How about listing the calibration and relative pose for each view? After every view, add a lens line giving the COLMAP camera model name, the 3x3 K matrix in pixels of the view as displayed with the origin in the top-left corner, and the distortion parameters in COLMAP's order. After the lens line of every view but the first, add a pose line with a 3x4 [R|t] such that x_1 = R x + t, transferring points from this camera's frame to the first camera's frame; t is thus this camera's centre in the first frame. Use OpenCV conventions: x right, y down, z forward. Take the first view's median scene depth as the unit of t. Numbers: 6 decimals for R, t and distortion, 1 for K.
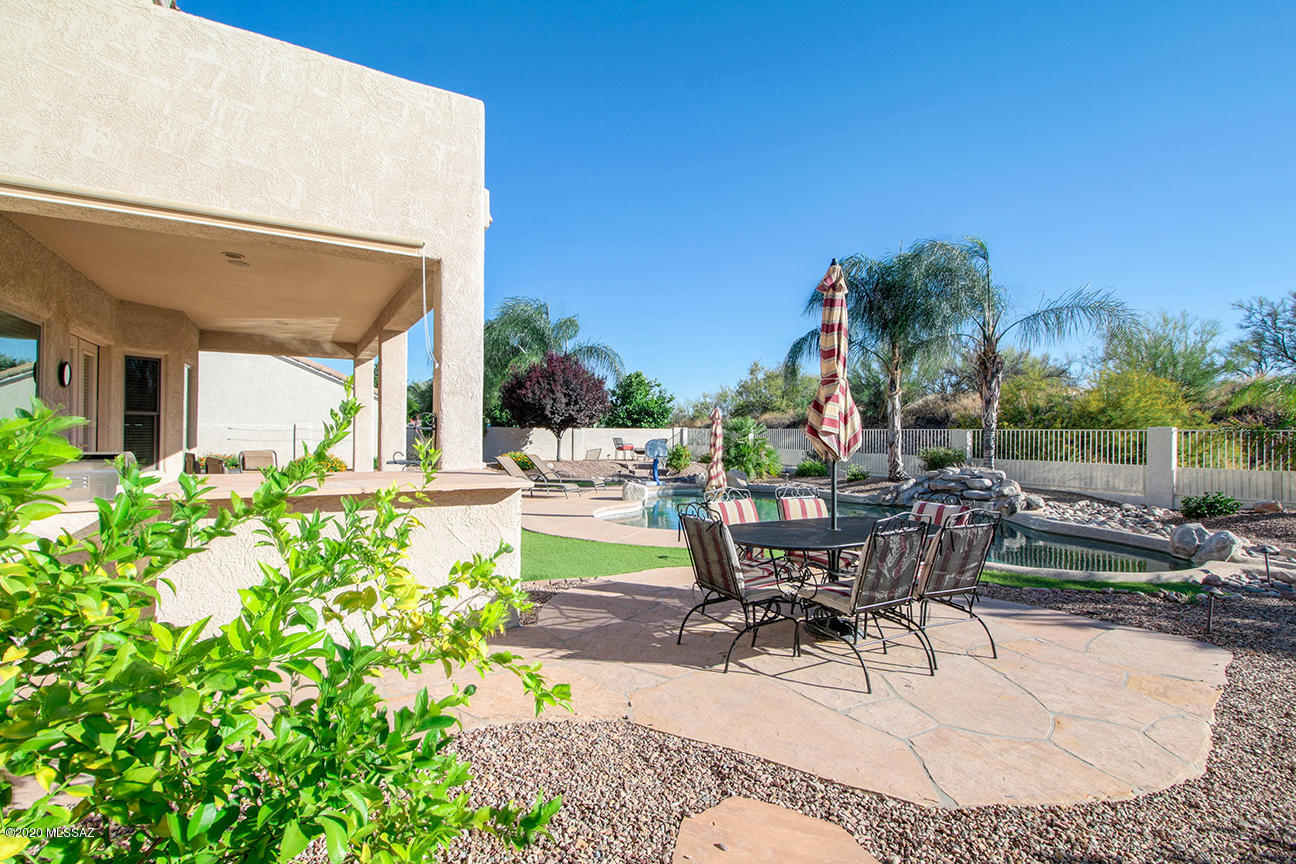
lens RADIAL K [[594.2, 0, 646.2], [0, 594.2, 430.2], [0, 0, 1]] dist [0.007686, -0.001294]
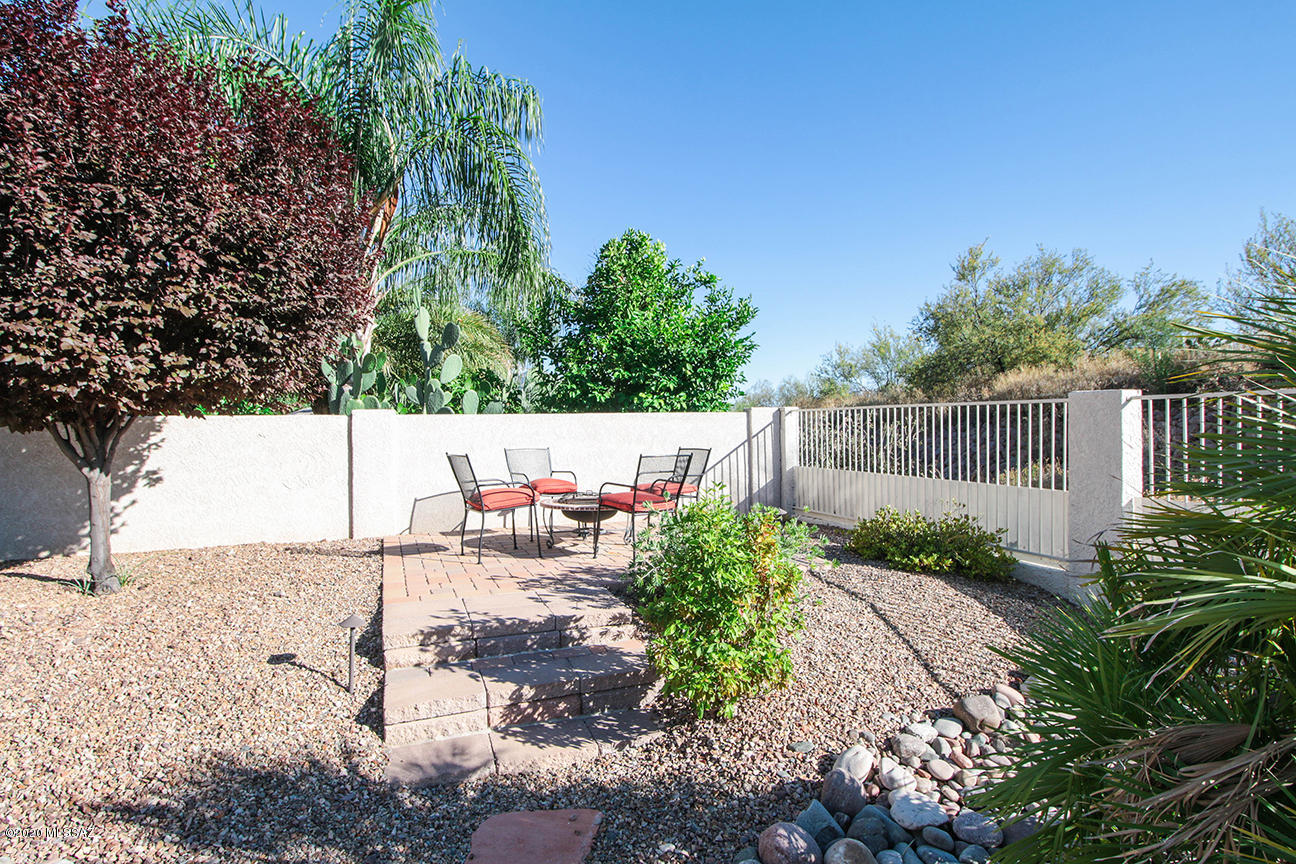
lens RADIAL K [[702.0, 0, 656.8], [0, 702.0, 432.5], [0, 0, 1]] dist [-0.001222, 0.000035]
pose [[0.988867, -0.018122, -0.147697, 0.051447], [0.019366, 0.999788, 0.006985, 0.004458], [0.147539, -0.009768, 0.989008, 0.645628]]
